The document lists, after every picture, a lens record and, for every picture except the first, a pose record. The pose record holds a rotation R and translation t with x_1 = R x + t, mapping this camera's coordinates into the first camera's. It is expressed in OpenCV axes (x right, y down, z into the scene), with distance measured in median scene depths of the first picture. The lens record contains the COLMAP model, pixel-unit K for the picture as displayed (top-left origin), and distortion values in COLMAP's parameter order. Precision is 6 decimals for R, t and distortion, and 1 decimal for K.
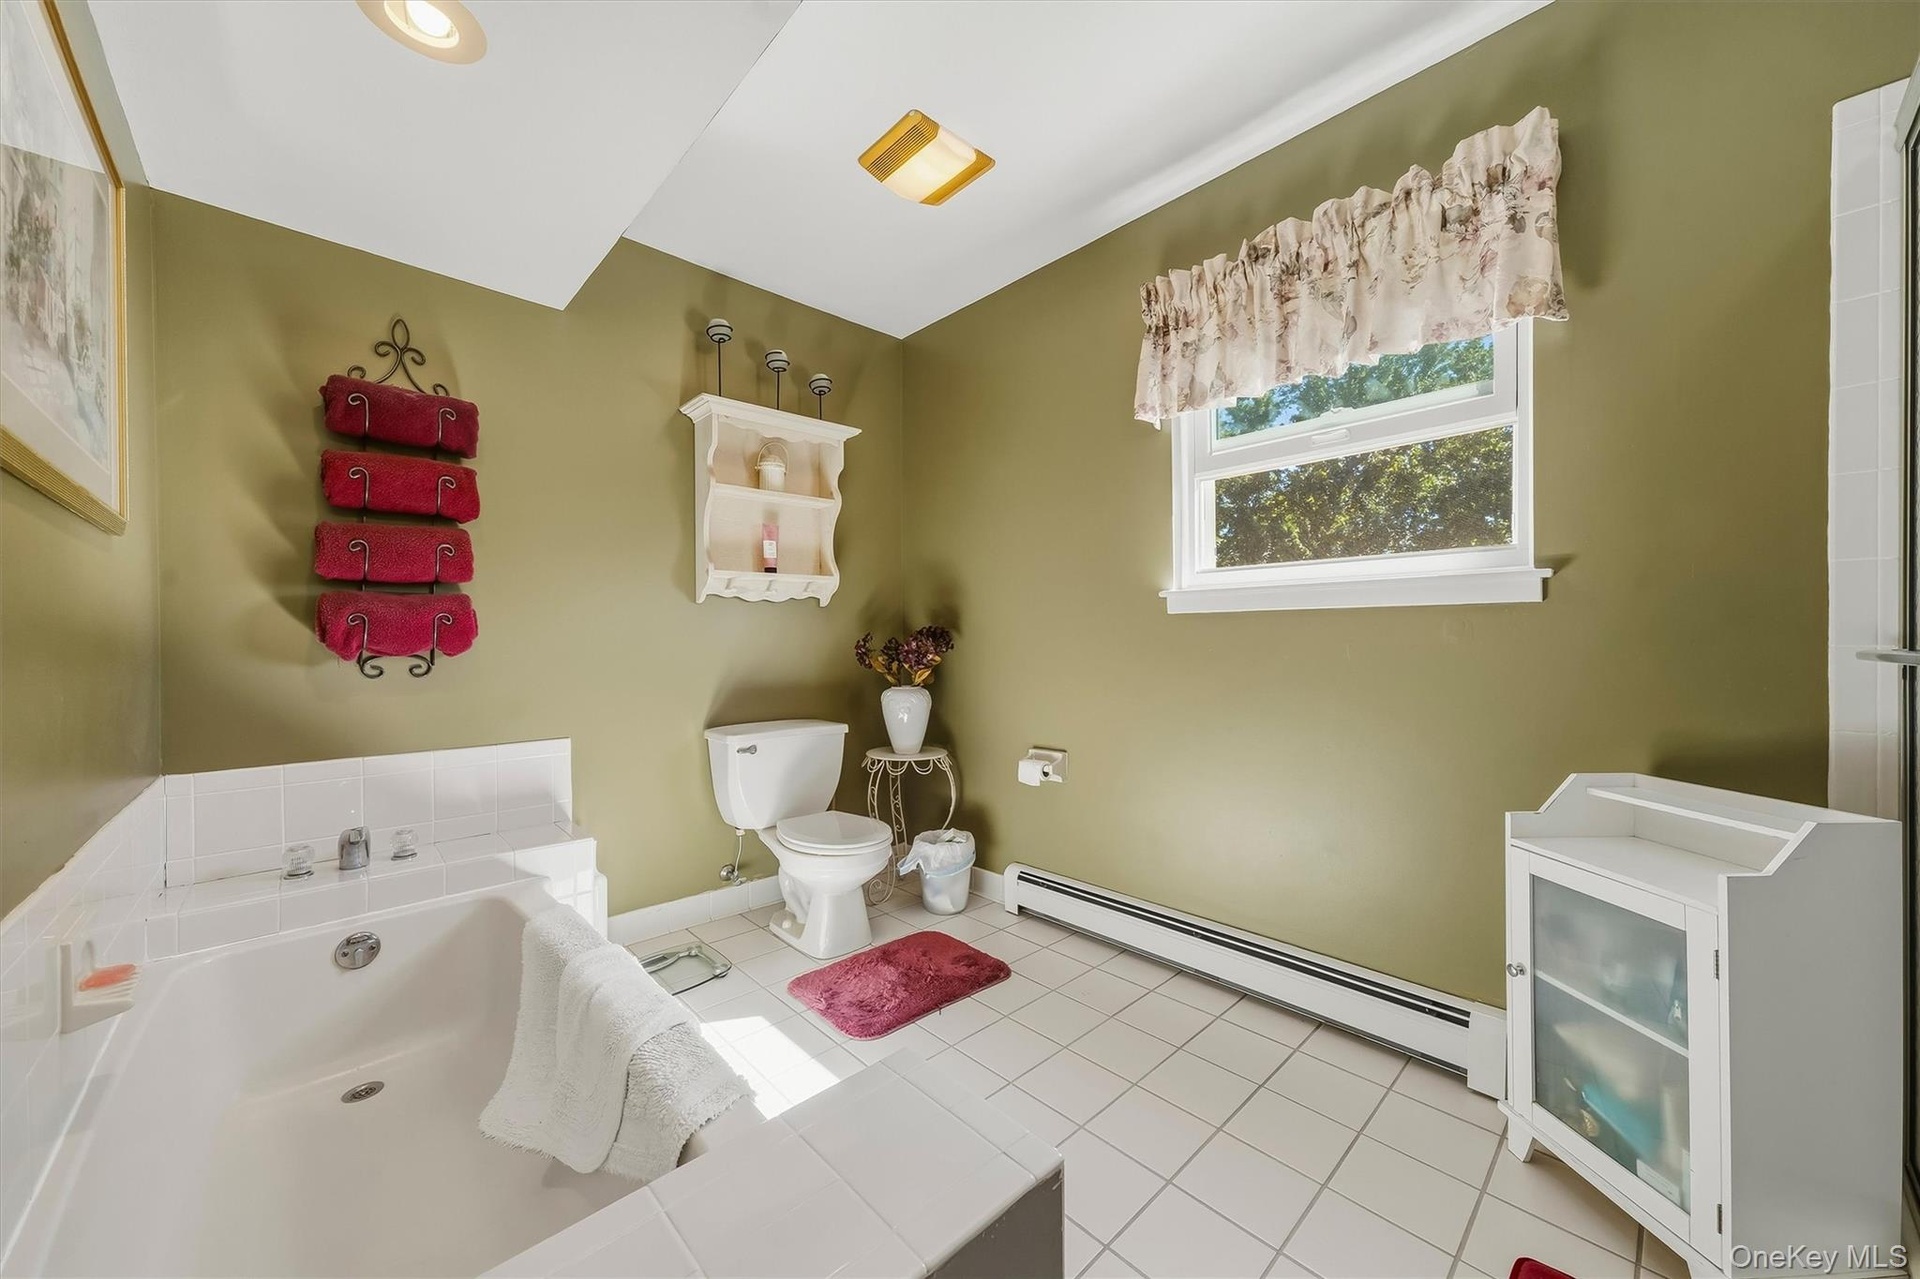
lens RADIAL K [[670.9, 0, 951.0], [0, 670.9, 642.0], [0, 0, 1]] dist [0.000124, -0.000044]
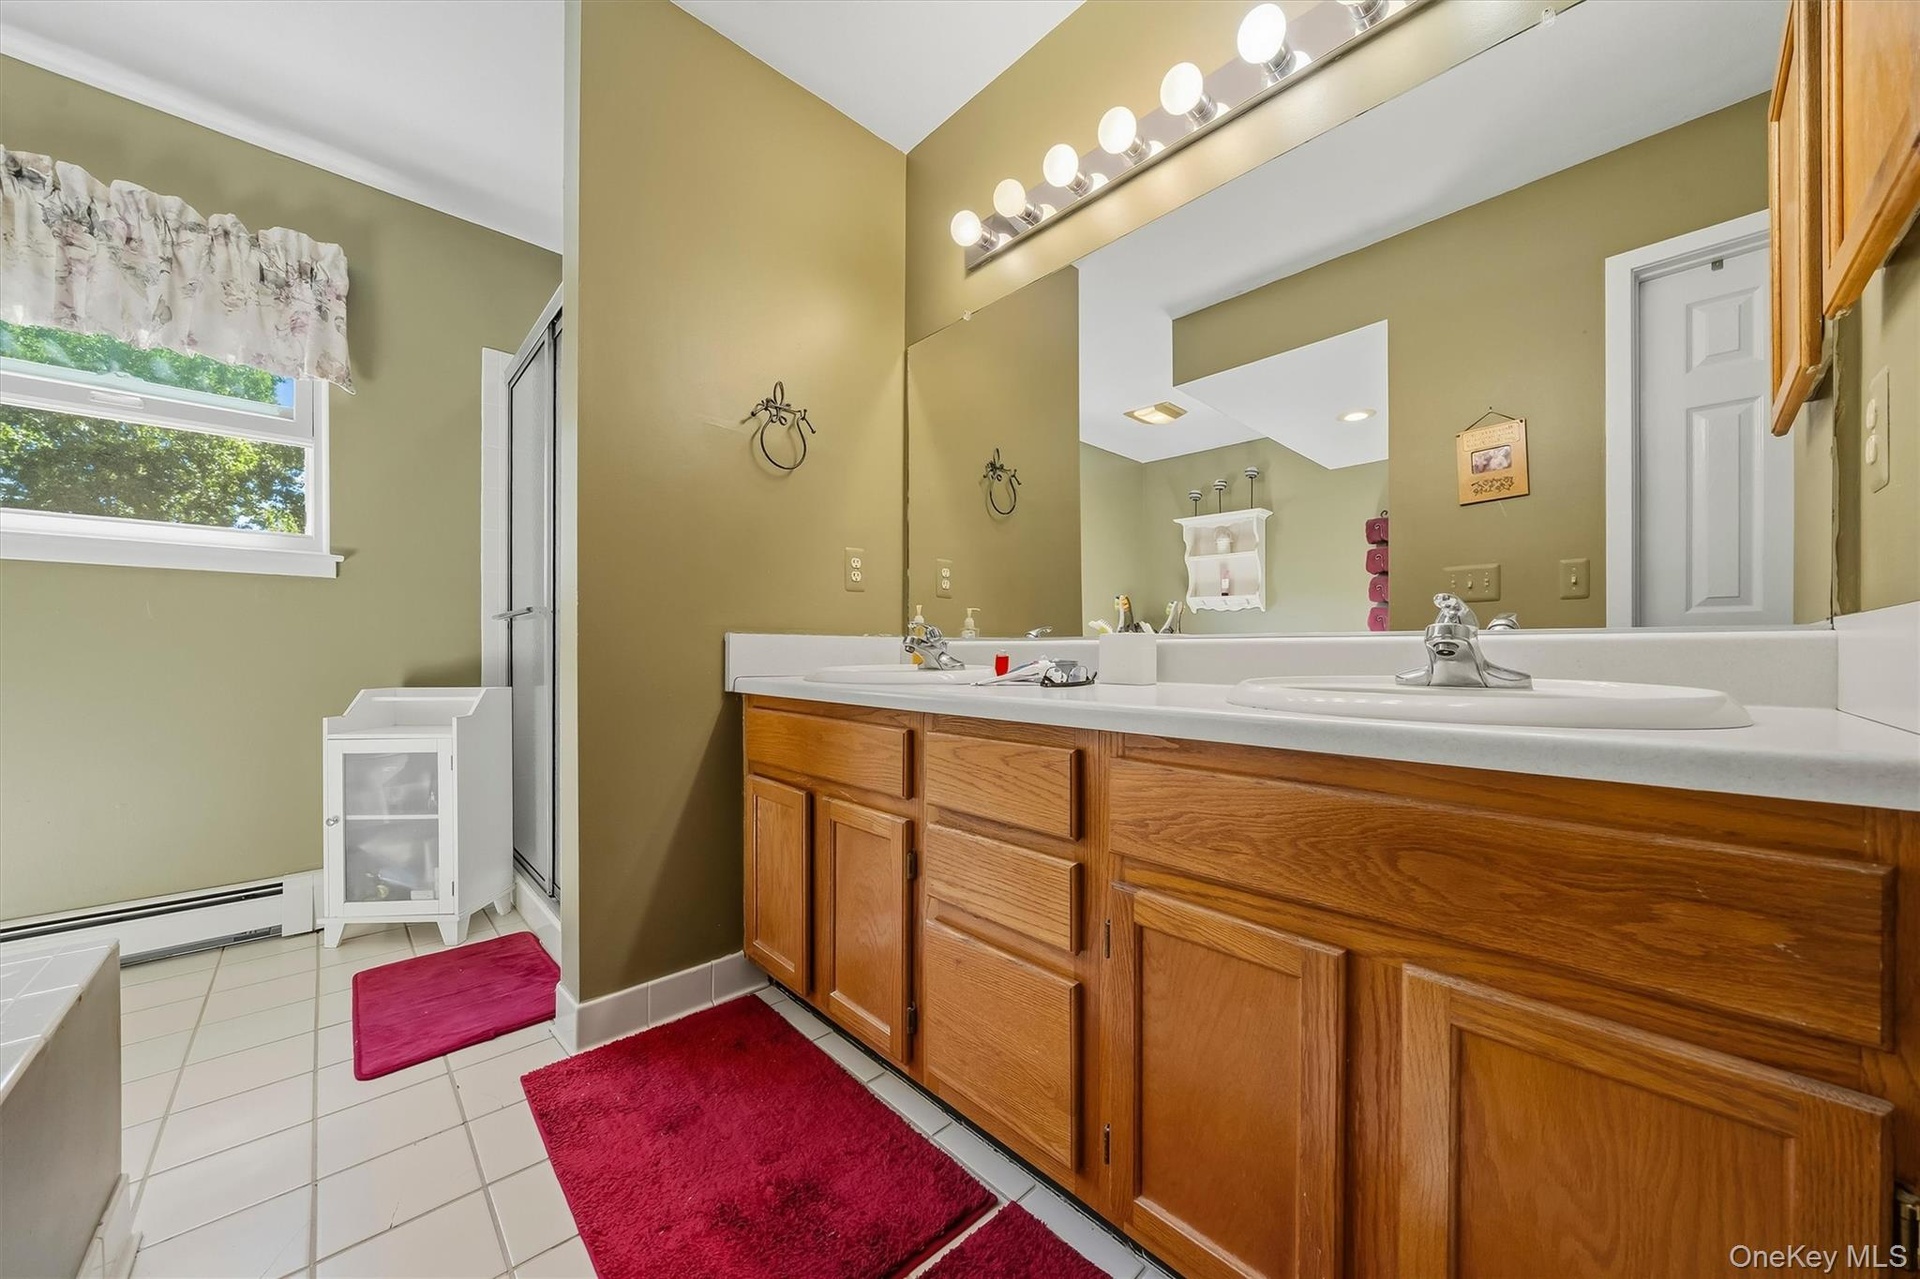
lens RADIAL K [[653.0, 0, 950.2], [0, 653.0, 645.2], [0, 0, 1]] dist [0.003967, 0.002020]
pose [[-0.030409, 0.007603, 0.999509, -0.604213], [0.005846, 0.999955, -0.007428, 0.107460], [-0.999520, 0.005617, -0.030452, -0.300846]]
